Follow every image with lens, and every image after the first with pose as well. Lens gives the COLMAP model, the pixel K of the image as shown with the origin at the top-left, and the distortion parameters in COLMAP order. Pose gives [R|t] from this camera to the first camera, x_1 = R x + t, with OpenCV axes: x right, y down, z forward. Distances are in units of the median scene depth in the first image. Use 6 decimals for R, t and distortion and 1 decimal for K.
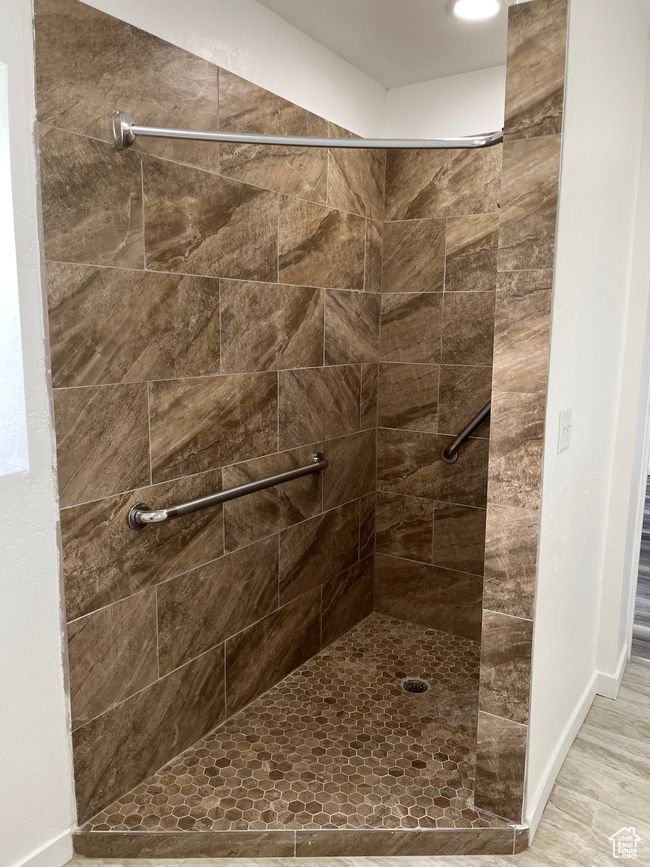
lens RADIAL K [[659.8, 0, 329.0], [0, 659.8, 435.1], [0, 0, 1]] dist [0.059389, -0.069124]
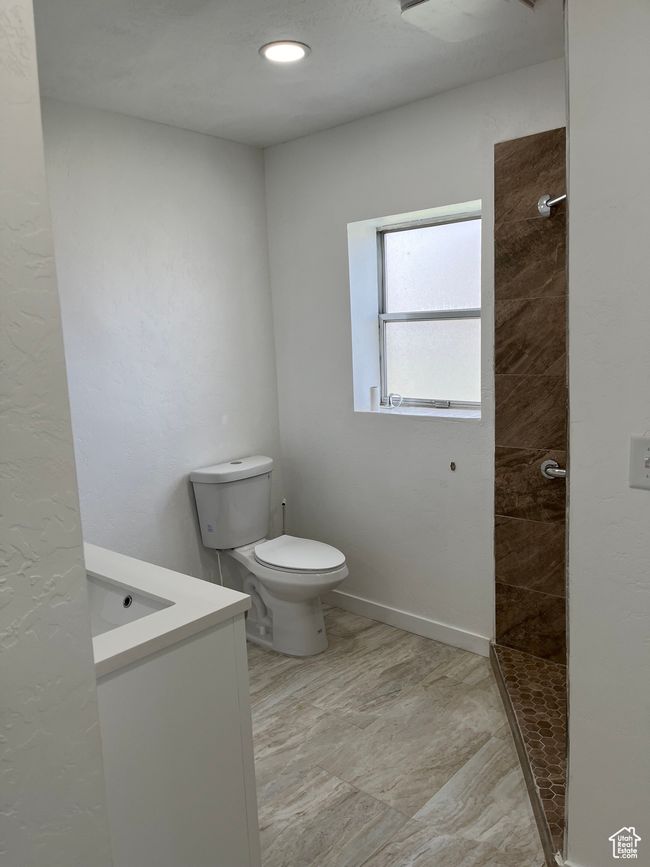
lens RADIAL K [[659.8, 0, 329.0], [0, 659.8, 435.1], [0, 0, 1]] dist [0.059389, -0.069124]
pose [[-0.141464, 0.142232, -0.979672, 1.275388], [-0.123379, 0.979375, 0.160004, -0.129808], [0.982225, 0.143506, -0.120998, 0.763001]]
